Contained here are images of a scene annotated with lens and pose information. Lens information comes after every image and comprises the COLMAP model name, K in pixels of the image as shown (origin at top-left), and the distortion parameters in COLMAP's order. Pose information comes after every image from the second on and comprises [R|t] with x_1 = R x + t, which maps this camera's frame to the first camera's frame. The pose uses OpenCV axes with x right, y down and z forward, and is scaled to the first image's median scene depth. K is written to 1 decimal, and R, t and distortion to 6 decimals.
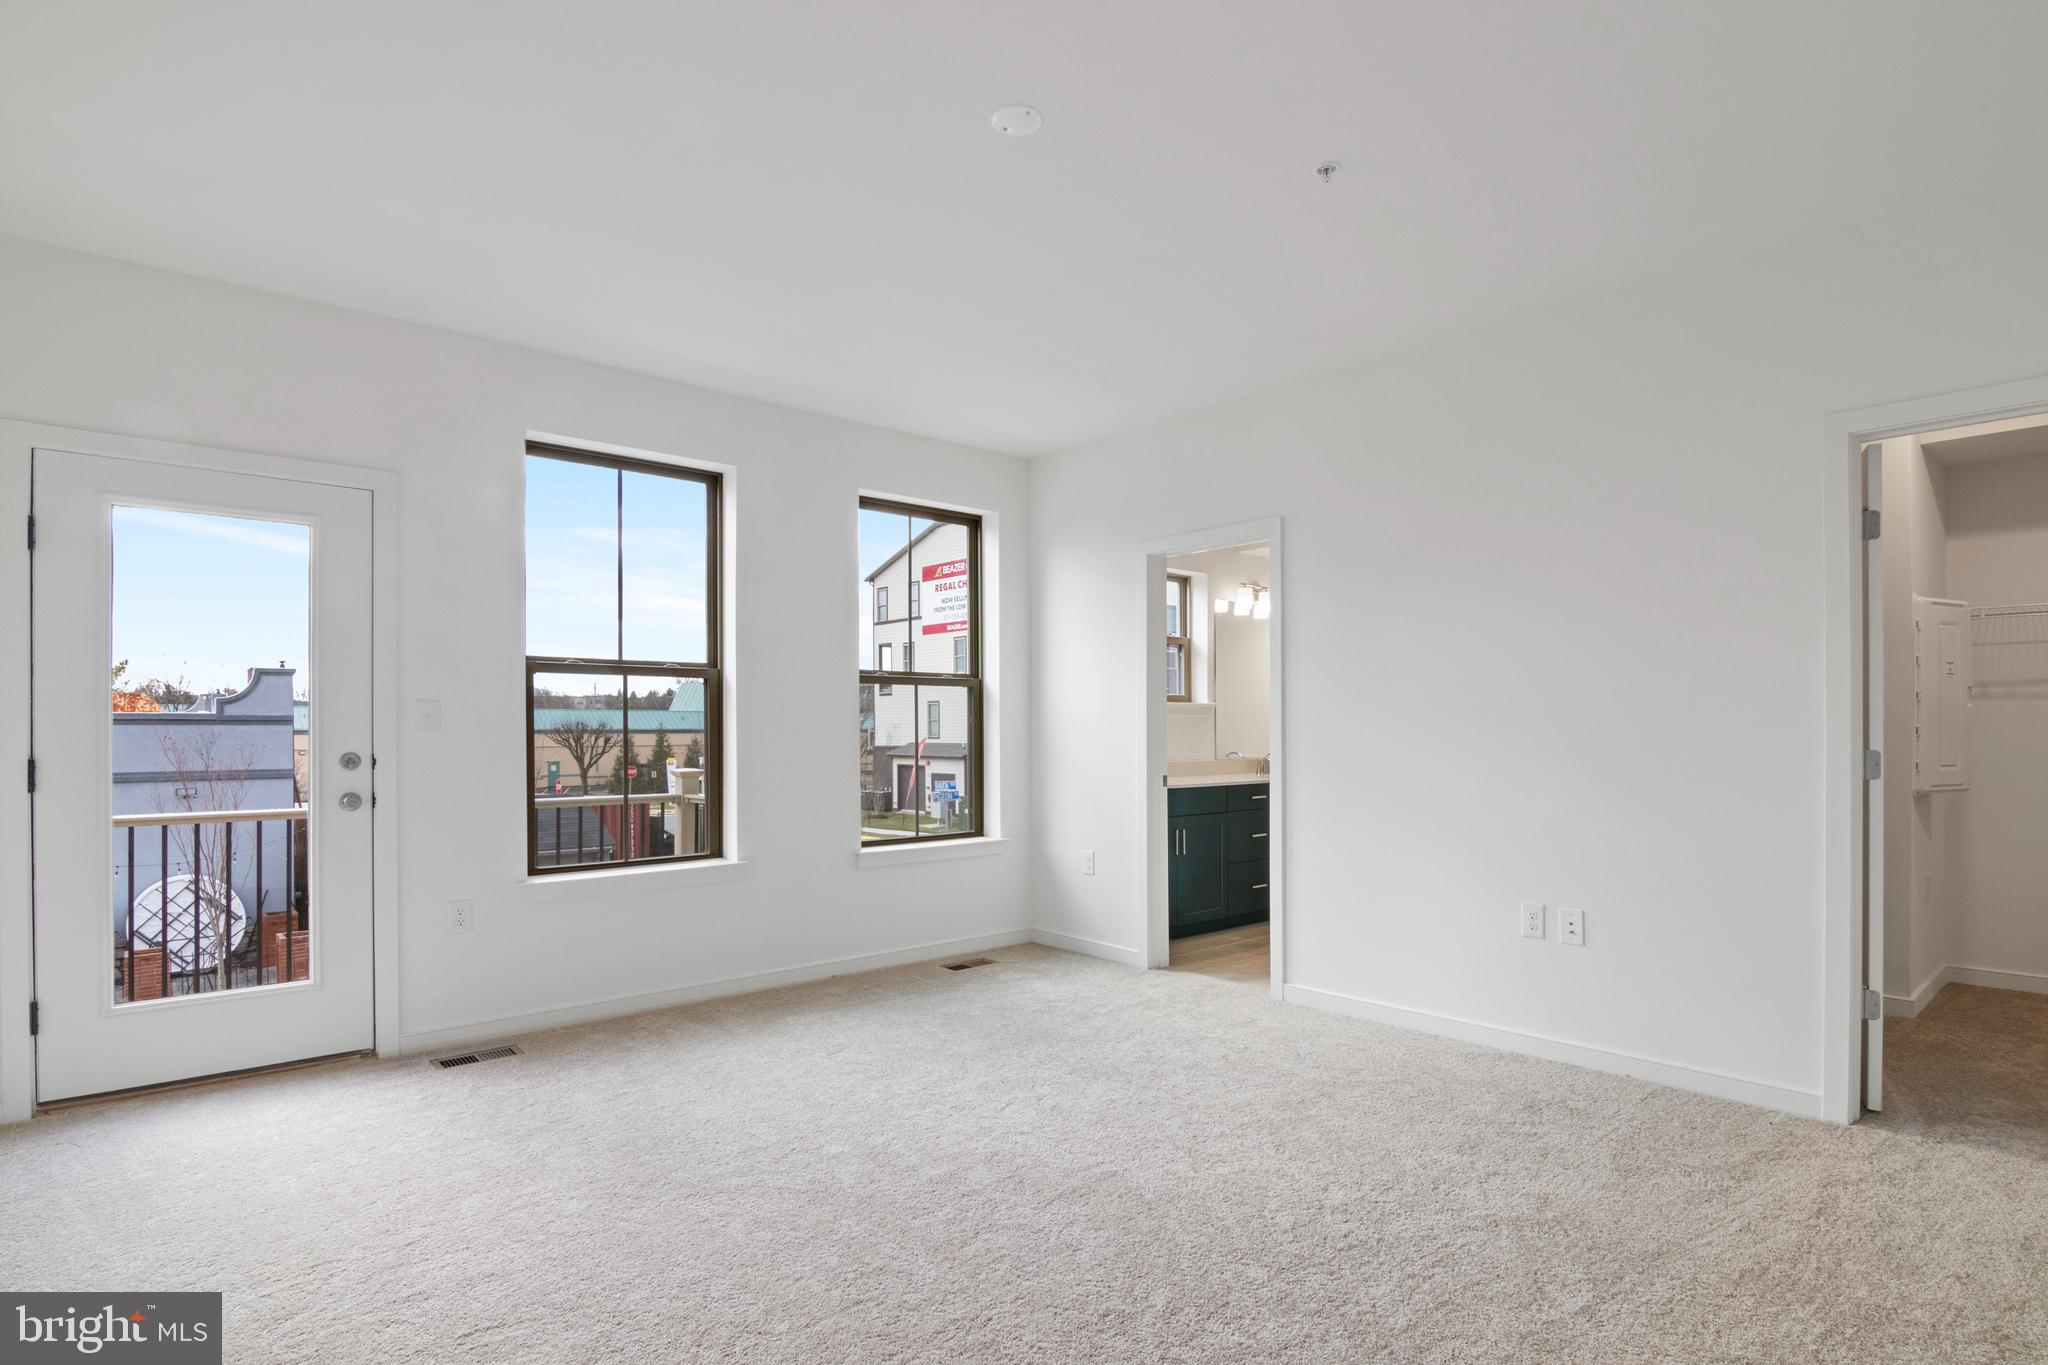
lens RADIAL K [[1004.3, 0, 1027.7], [0, 1004.3, 733.2], [0, 0, 1]] dist [-0.027009, -0.000530]
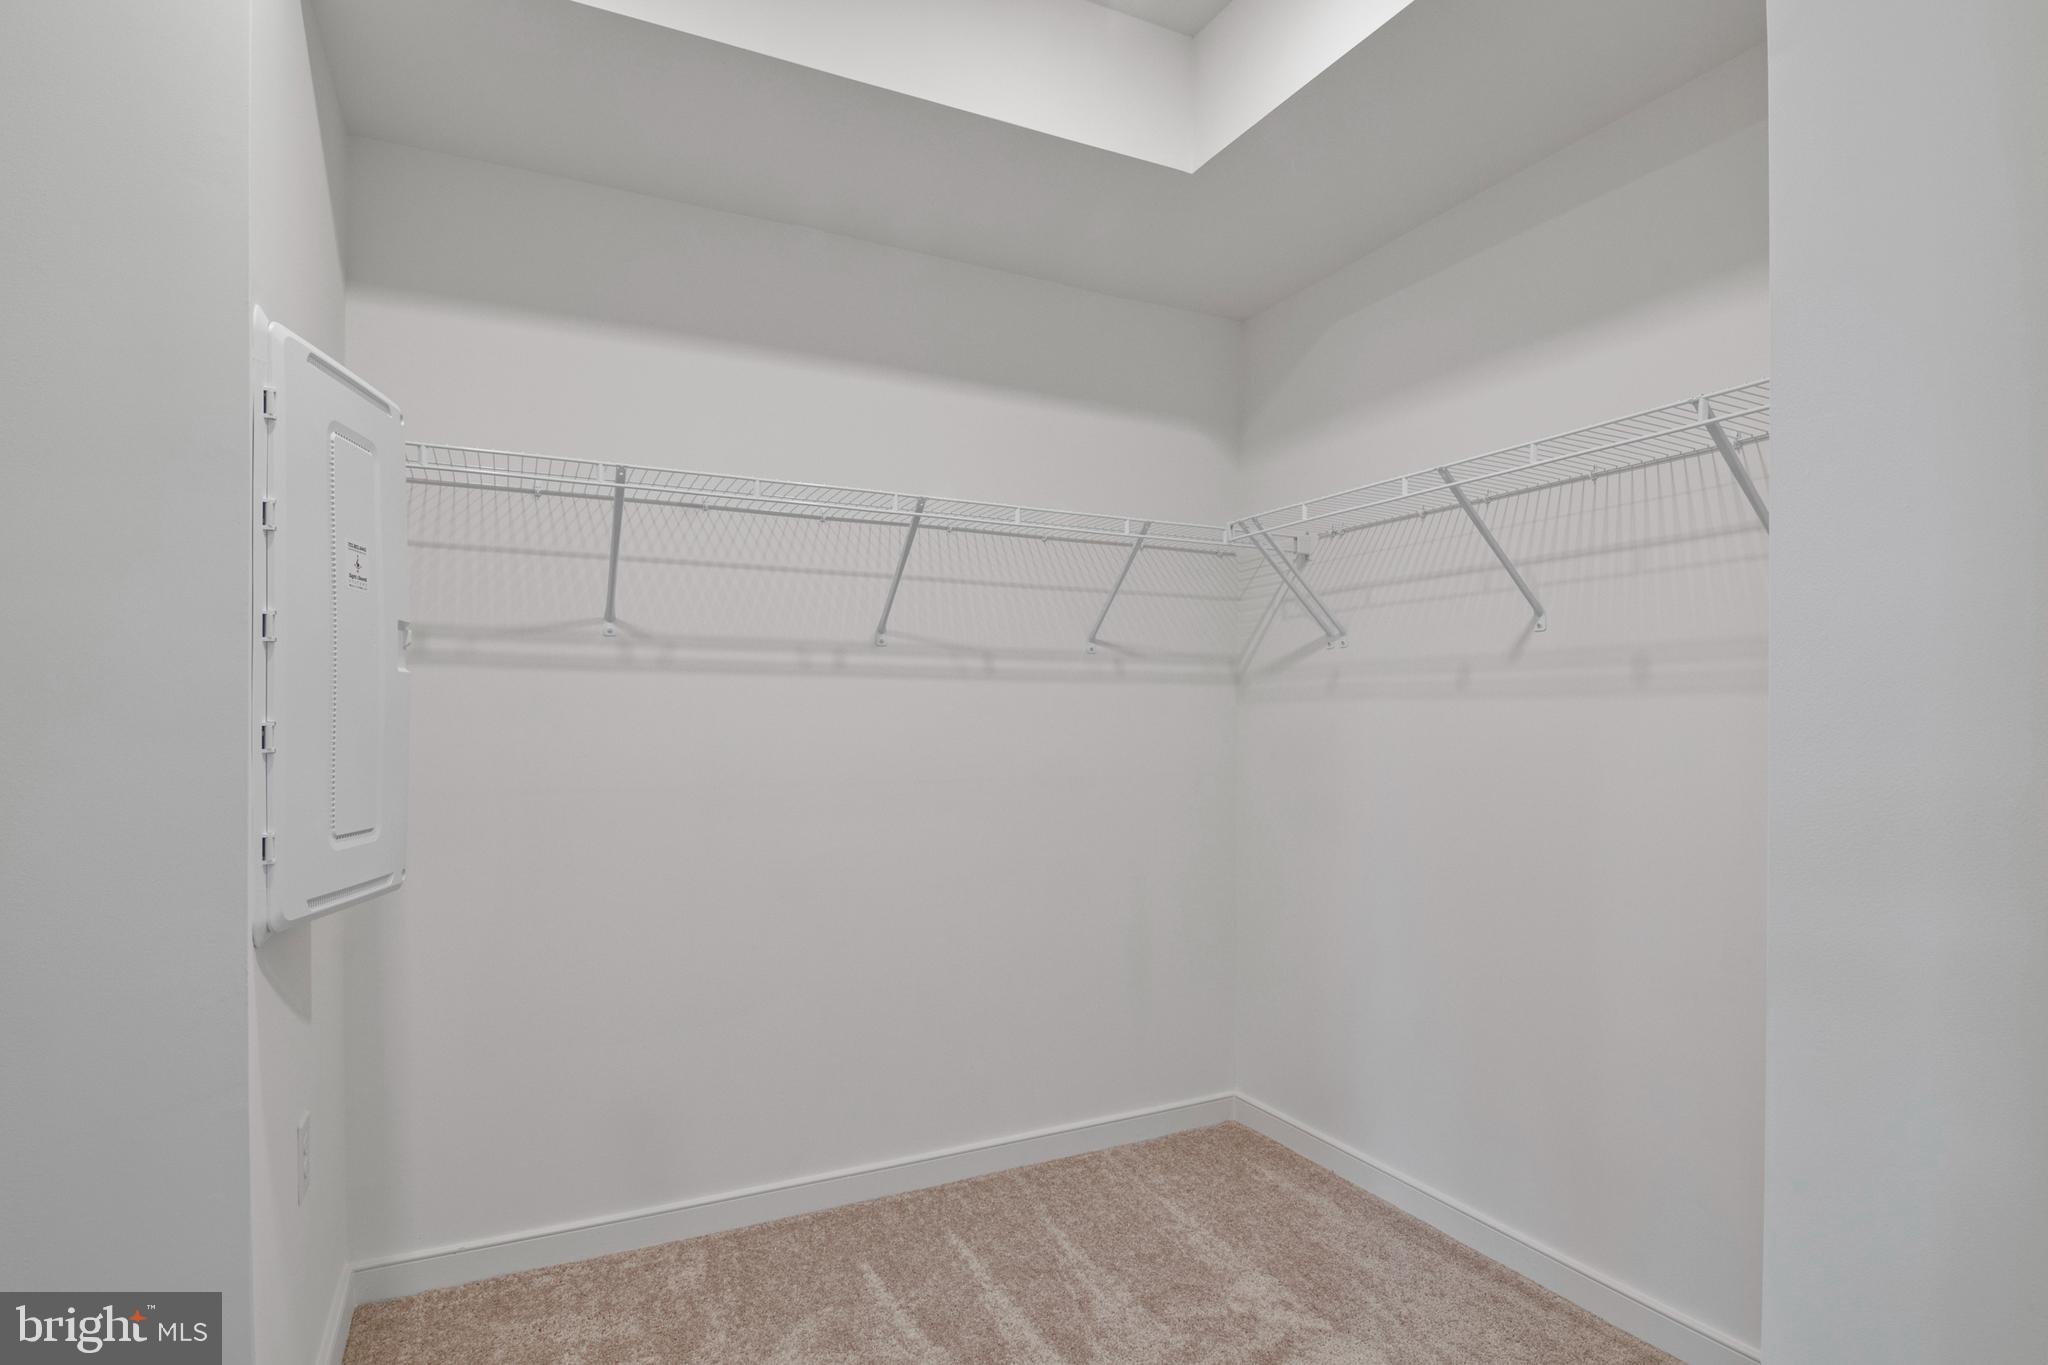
lens RADIAL K [[1042.3, 0, 1028.9], [0, 1042.3, 720.8], [0, 0, 1]] dist [0.001269, -0.012655]
pose [[0.238212, 0.002406, 0.971210, 0.361925], [0.000361, 0.999997, -0.002566, -0.003772], [-0.971213, 0.000962, 0.238211, 0.384968]]
